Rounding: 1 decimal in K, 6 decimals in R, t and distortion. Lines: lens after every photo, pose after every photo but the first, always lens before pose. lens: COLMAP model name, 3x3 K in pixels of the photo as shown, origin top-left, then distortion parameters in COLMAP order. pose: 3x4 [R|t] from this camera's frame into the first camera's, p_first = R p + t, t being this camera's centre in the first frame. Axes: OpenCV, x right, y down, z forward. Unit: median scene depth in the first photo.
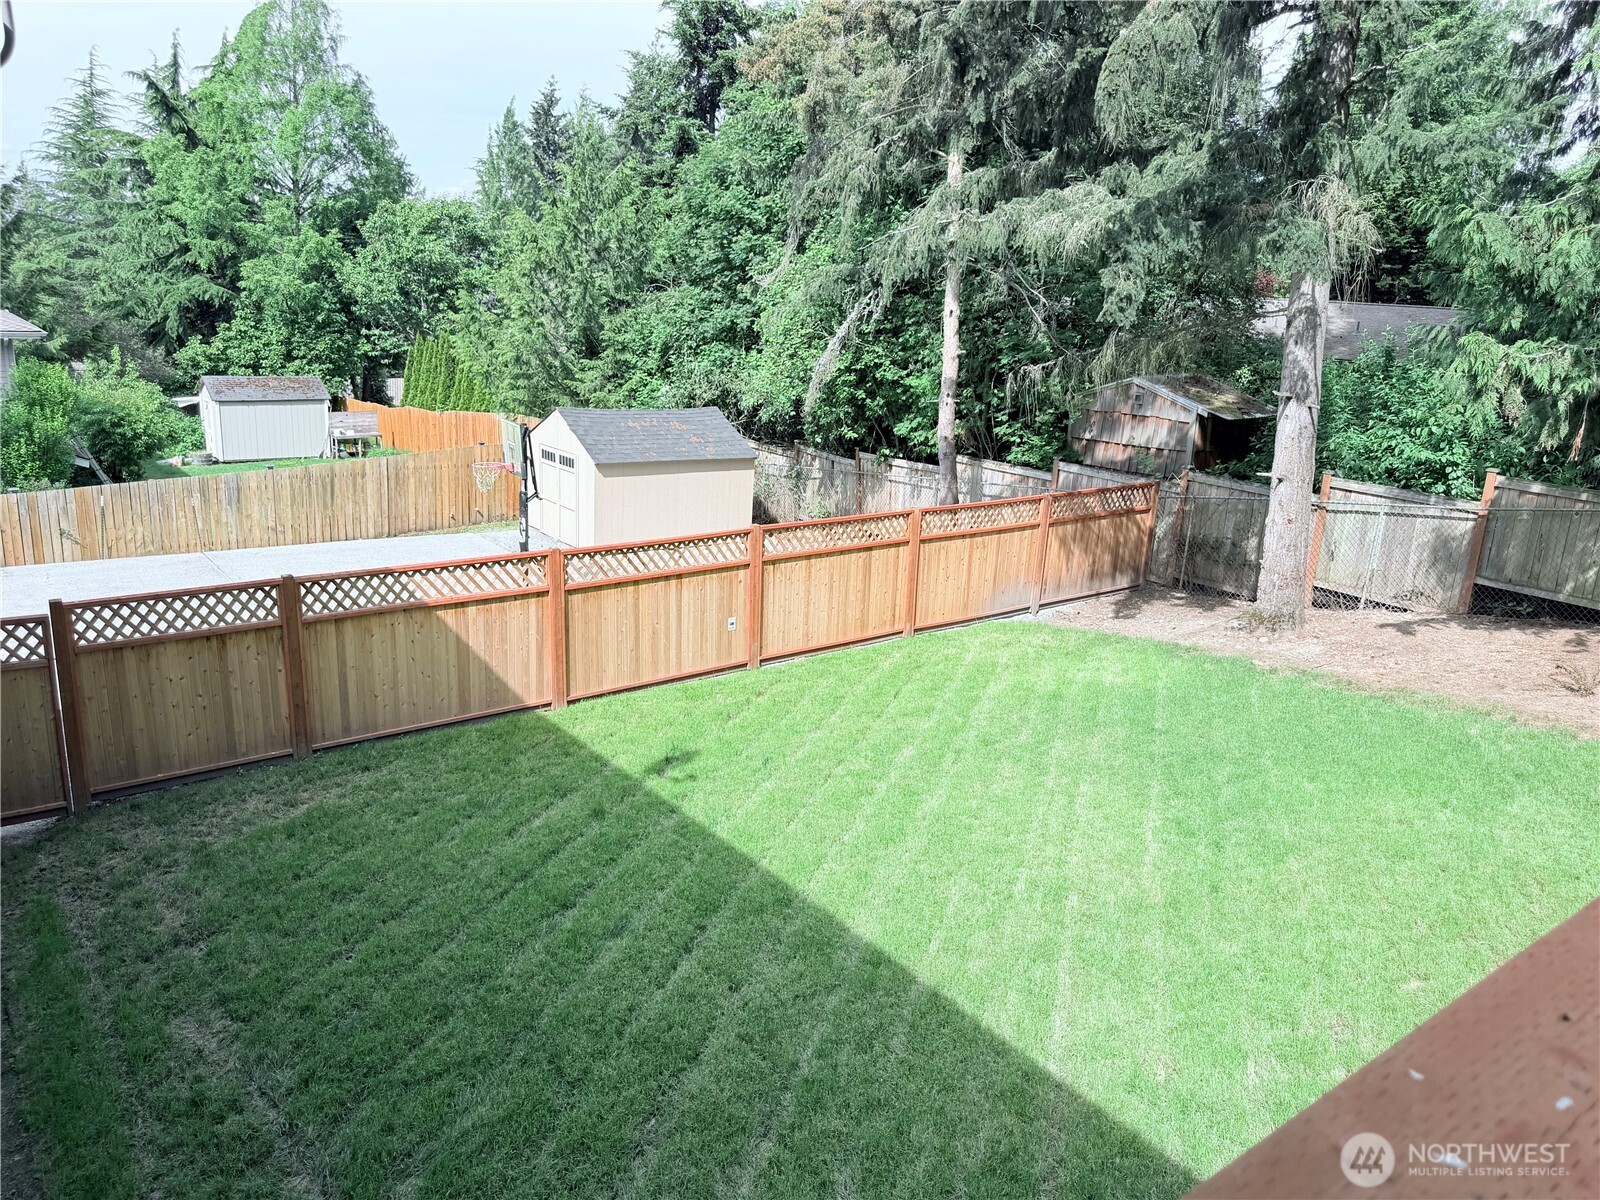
lens RADIAL K [[1105.4, 0, 800.0], [0, 1105.4, 600.0], [0, 0, 1]] dist [0.090698, -0.122888]
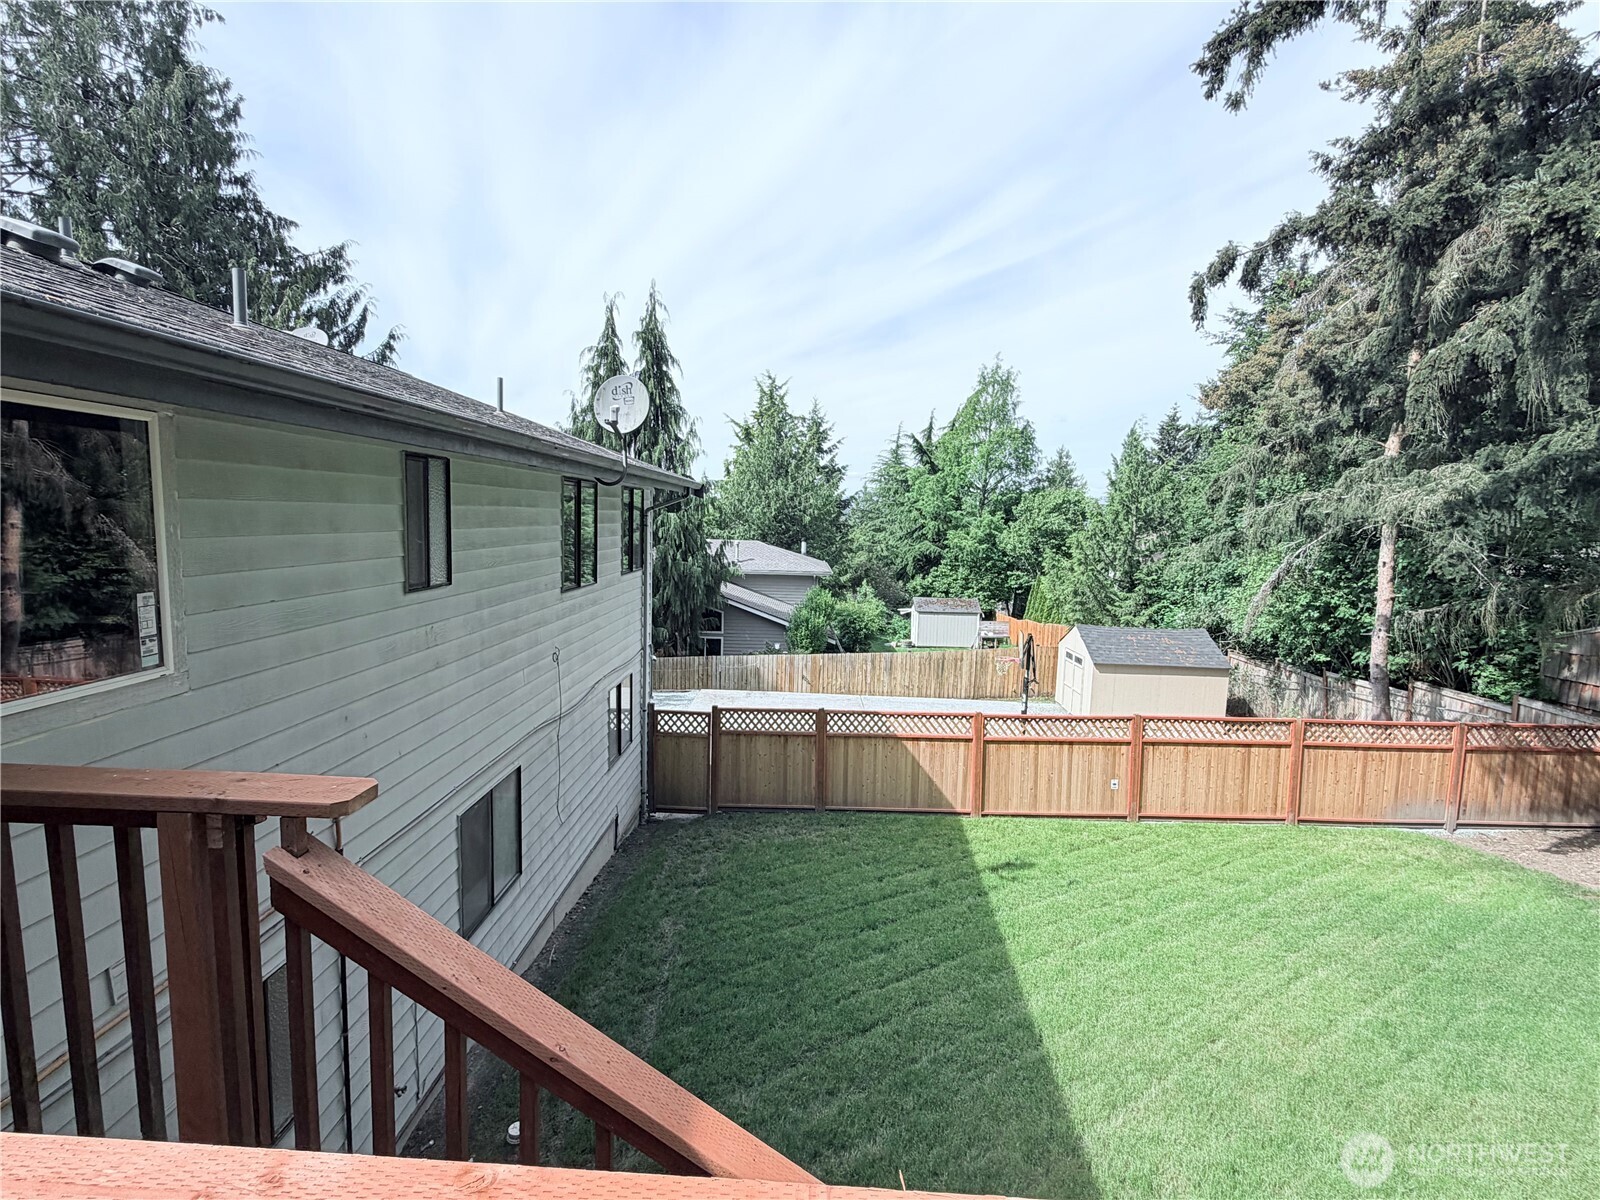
lens RADIAL K [[745.1, 0, 800.0], [0, 745.1, 600.0], [0, 0, 1]] dist [-0.000854, 0.000092]
pose [[0.787076, 0.030241, -0.616115, 0.200282], [-0.150391, 0.978066, -0.144115, -0.010836], [0.598243, 0.206087, 0.774360, 0.000448]]
